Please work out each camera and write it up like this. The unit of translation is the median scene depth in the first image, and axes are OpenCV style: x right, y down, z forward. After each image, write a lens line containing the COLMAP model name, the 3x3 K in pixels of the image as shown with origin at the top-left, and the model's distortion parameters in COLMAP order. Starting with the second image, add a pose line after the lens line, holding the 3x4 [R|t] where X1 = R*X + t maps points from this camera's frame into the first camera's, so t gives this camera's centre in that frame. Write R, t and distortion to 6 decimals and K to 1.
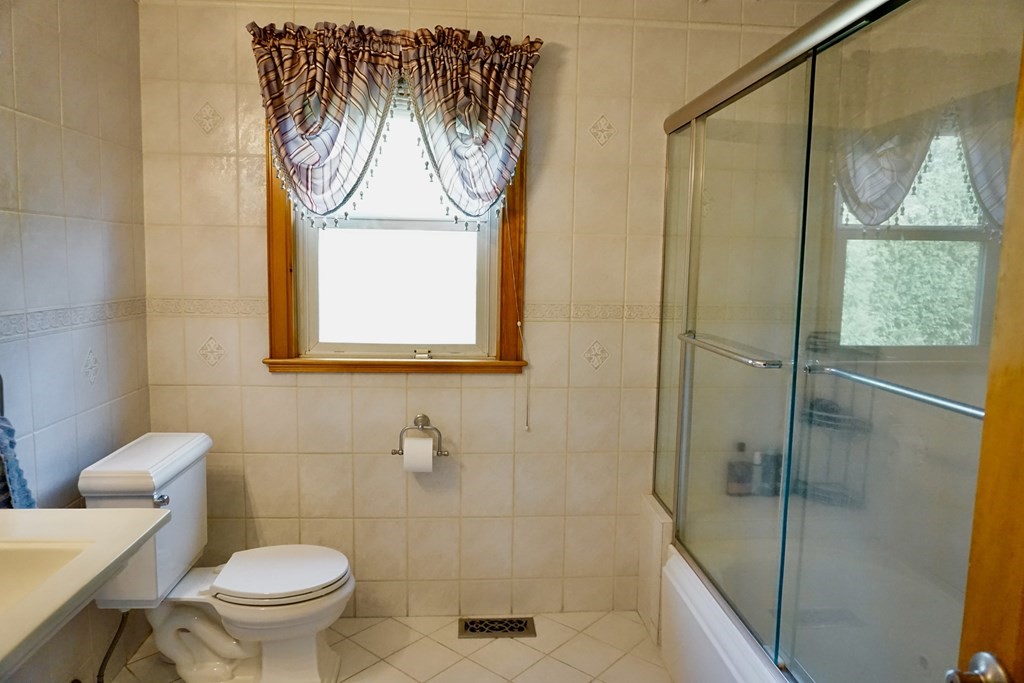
lens RADIAL K [[686.0, 0, 506.9], [0, 686.0, 342.3], [0, 0, 1]] dist [-0.047705, 0.042270]
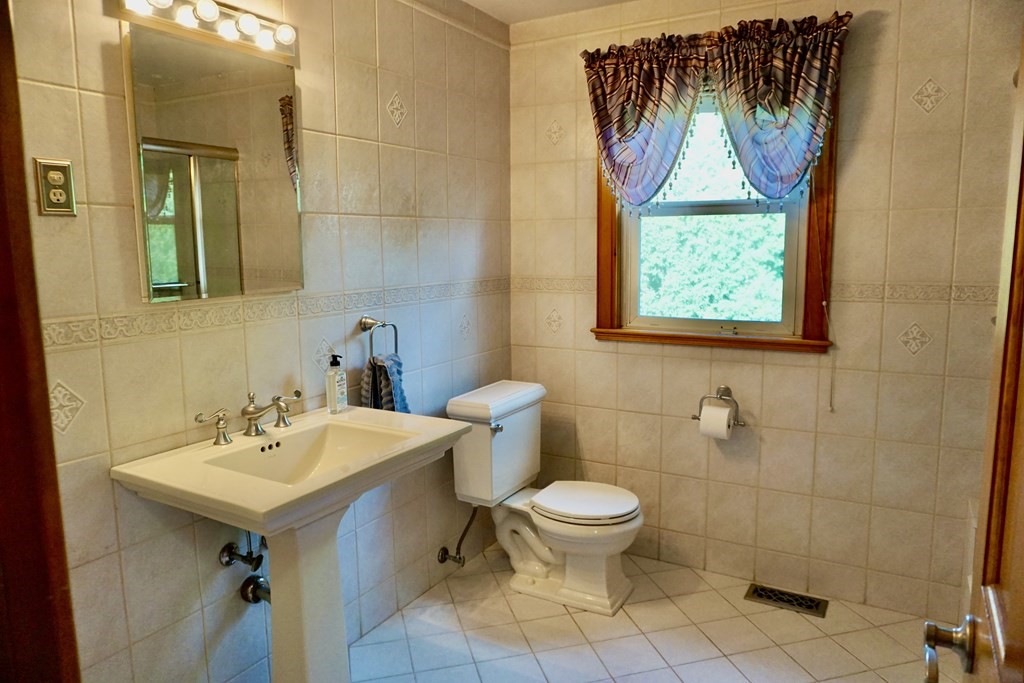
lens RADIAL K [[686.0, 0, 506.9], [0, 686.0, 342.3], [0, 0, 1]] dist [-0.047705, 0.042270]
pose [[0.822297, 0.051208, -0.566750, 0.217347], [-0.037901, 0.998660, 0.035242, 0.012854], [0.567795, -0.007499, 0.823136, -0.083638]]
